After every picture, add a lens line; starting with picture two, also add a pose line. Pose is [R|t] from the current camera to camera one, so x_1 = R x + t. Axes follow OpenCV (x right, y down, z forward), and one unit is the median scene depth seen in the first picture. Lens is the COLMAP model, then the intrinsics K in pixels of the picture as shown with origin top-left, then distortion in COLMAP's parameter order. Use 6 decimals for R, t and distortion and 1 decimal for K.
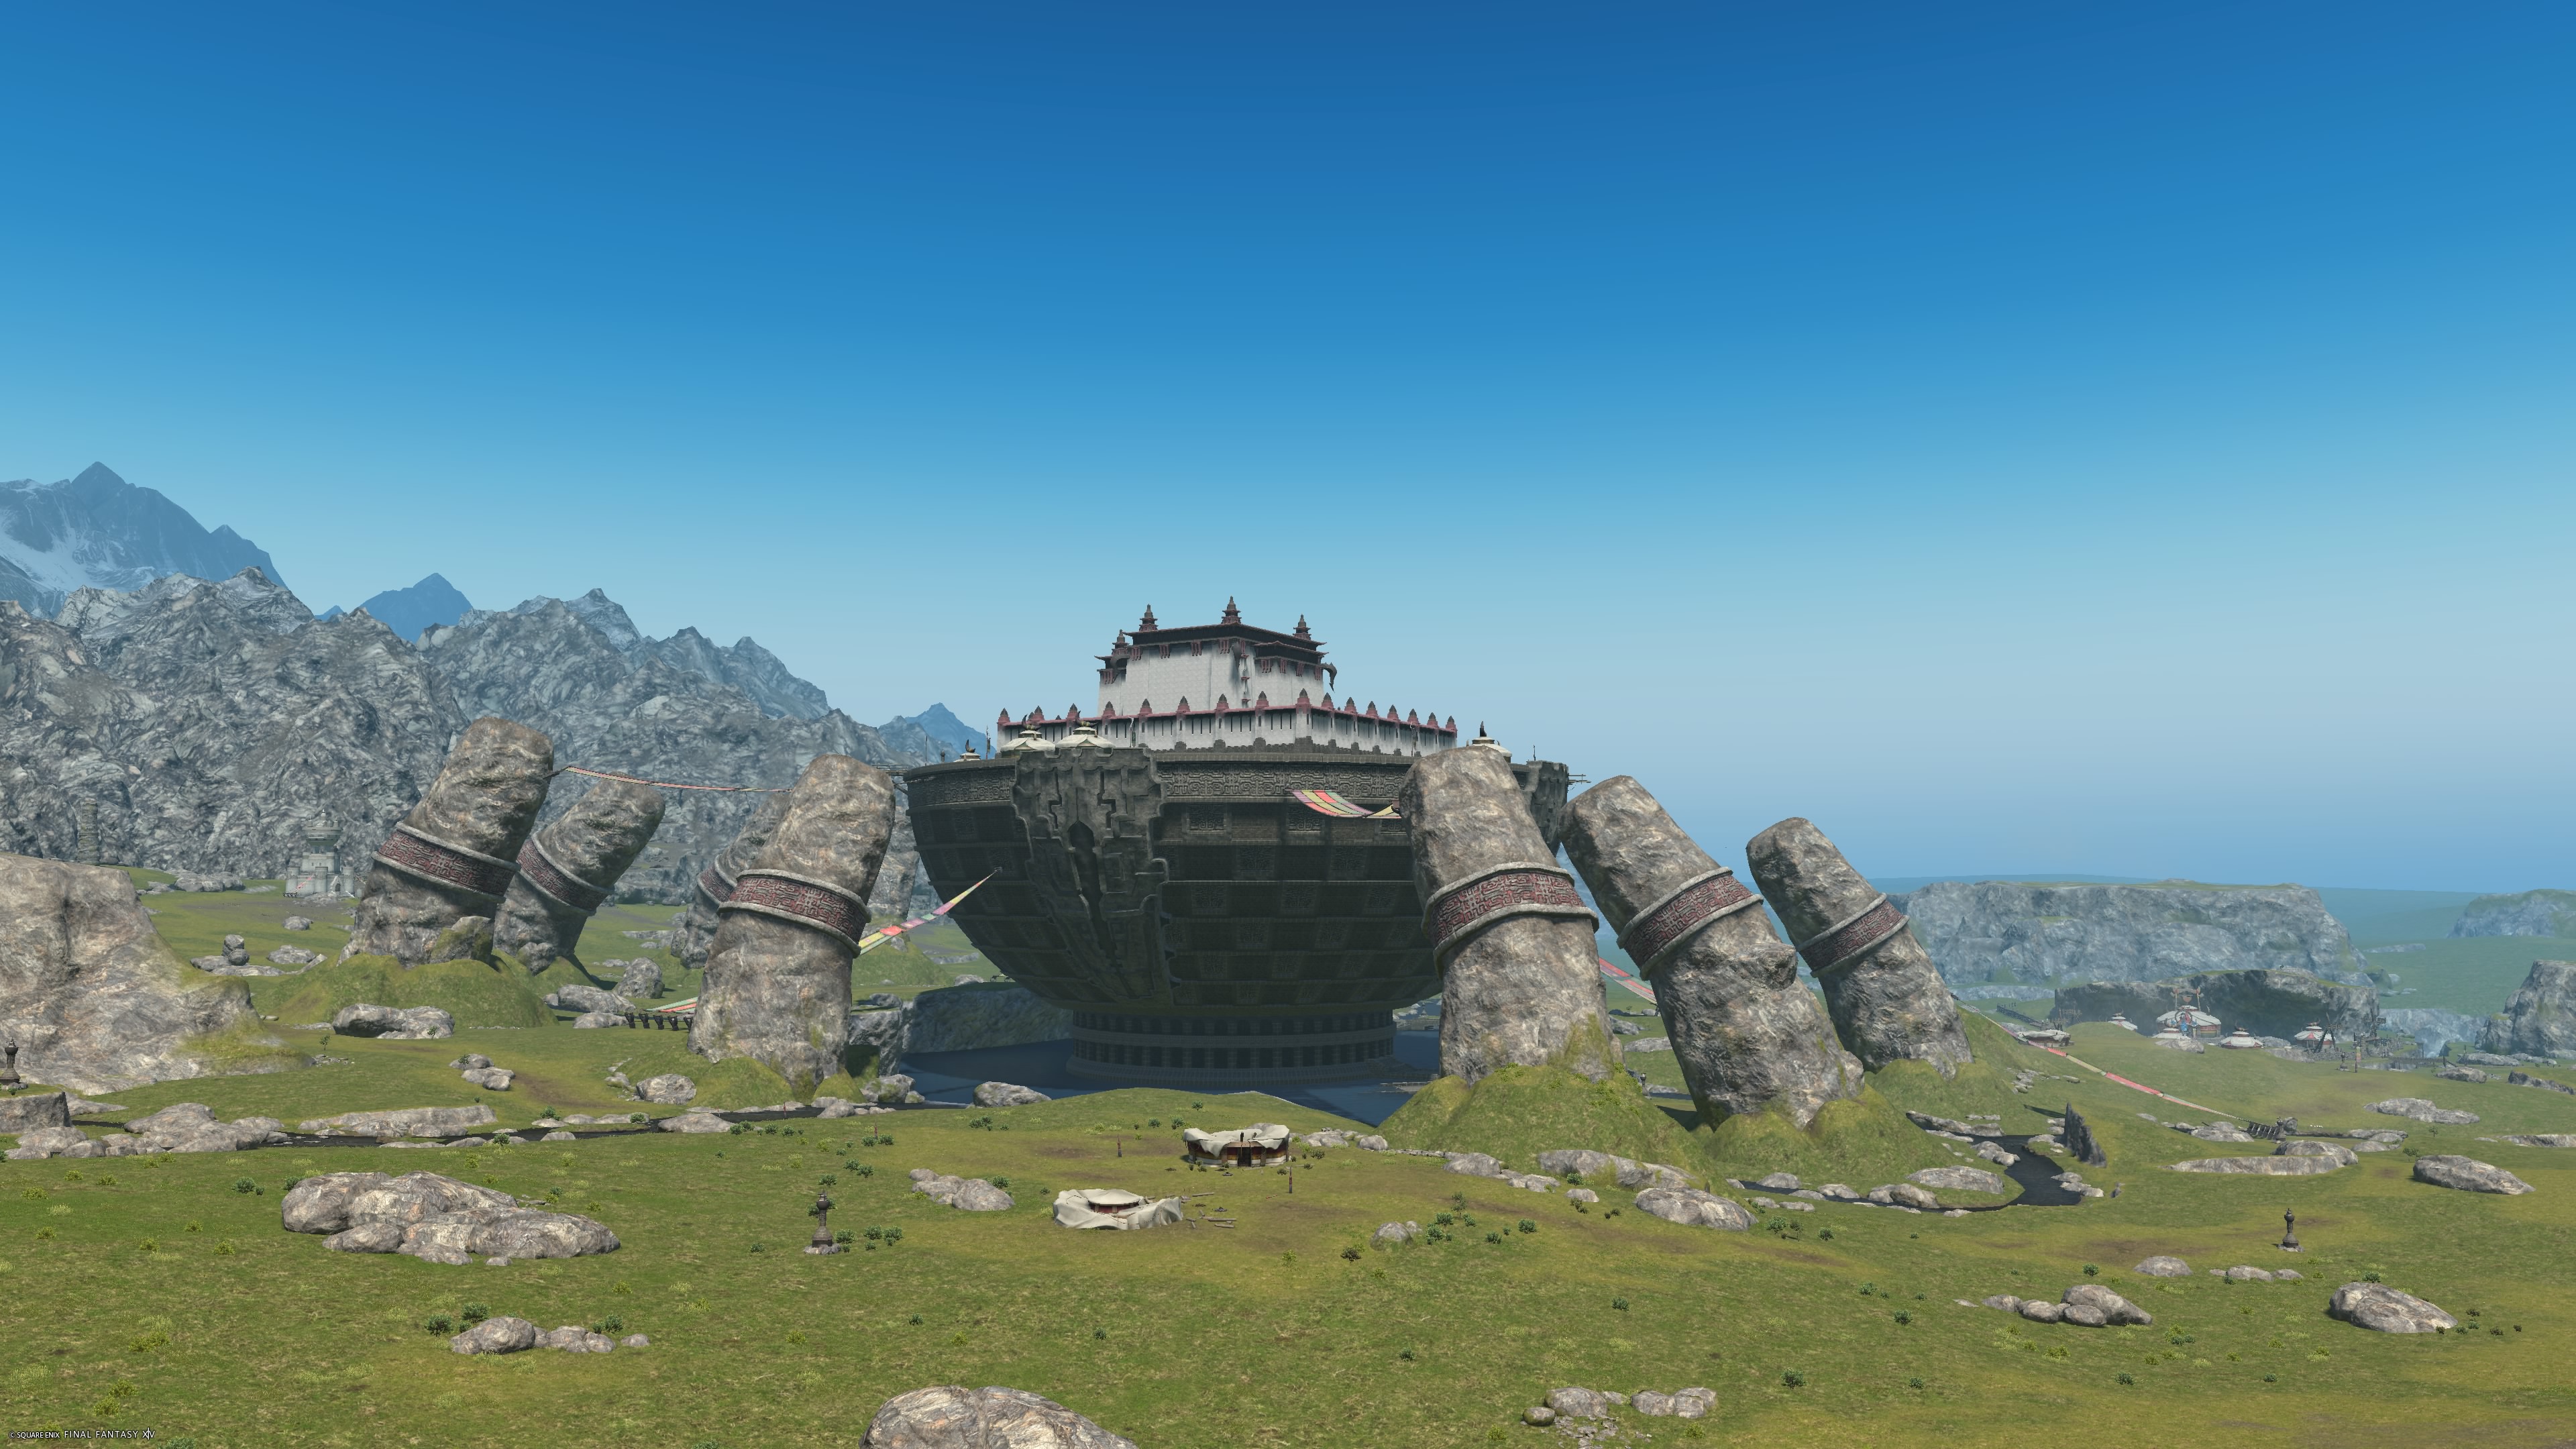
lens RADIAL K [[1762.5, 0, 1288.0], [0, 1762.5, 724.5], [0, 0, 1]] dist [-0.000594, 0.000597]
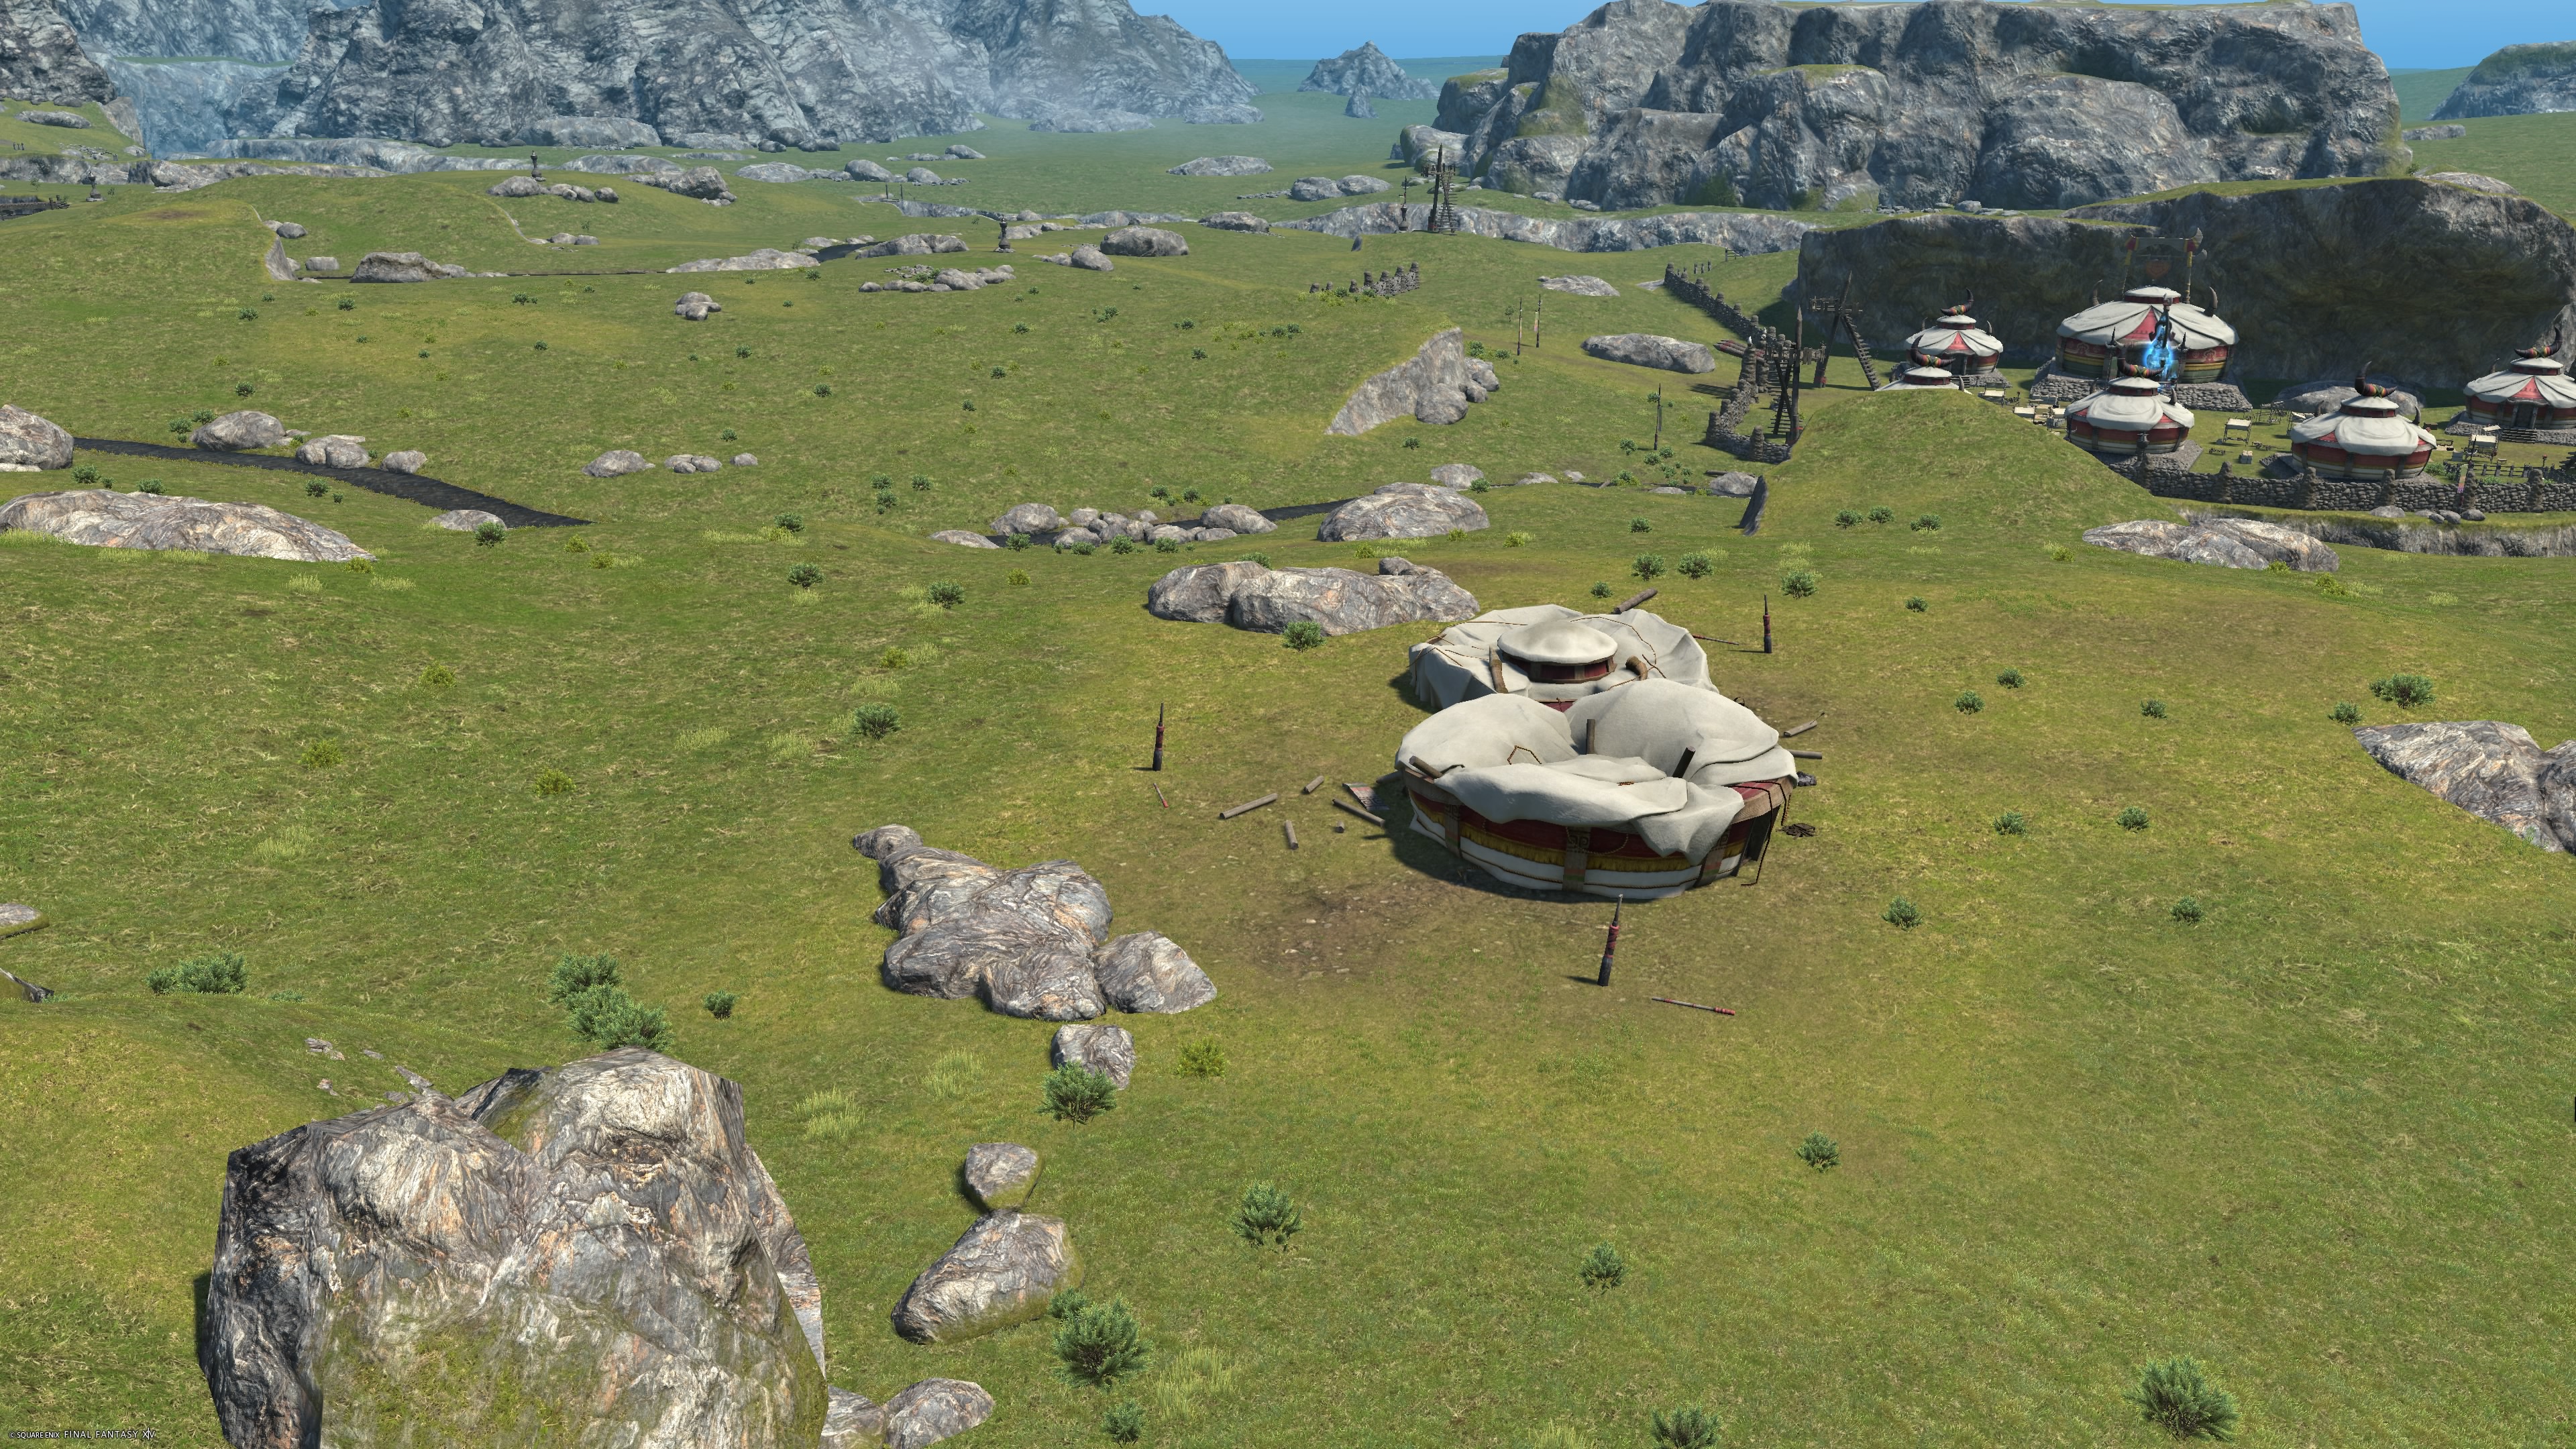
lens RADIAL K [[1762.5, 0, 1288.0], [0, 1762.5, 724.5], [0, 0, 1]] dist [-0.000594, 0.000597]
pose [[0.992774, -0.041600, 0.112555, 0.226102], [-0.010121, 0.905615, 0.423980, 0.070168], [-0.119569, -0.422055, 0.898650, 0.509356]]
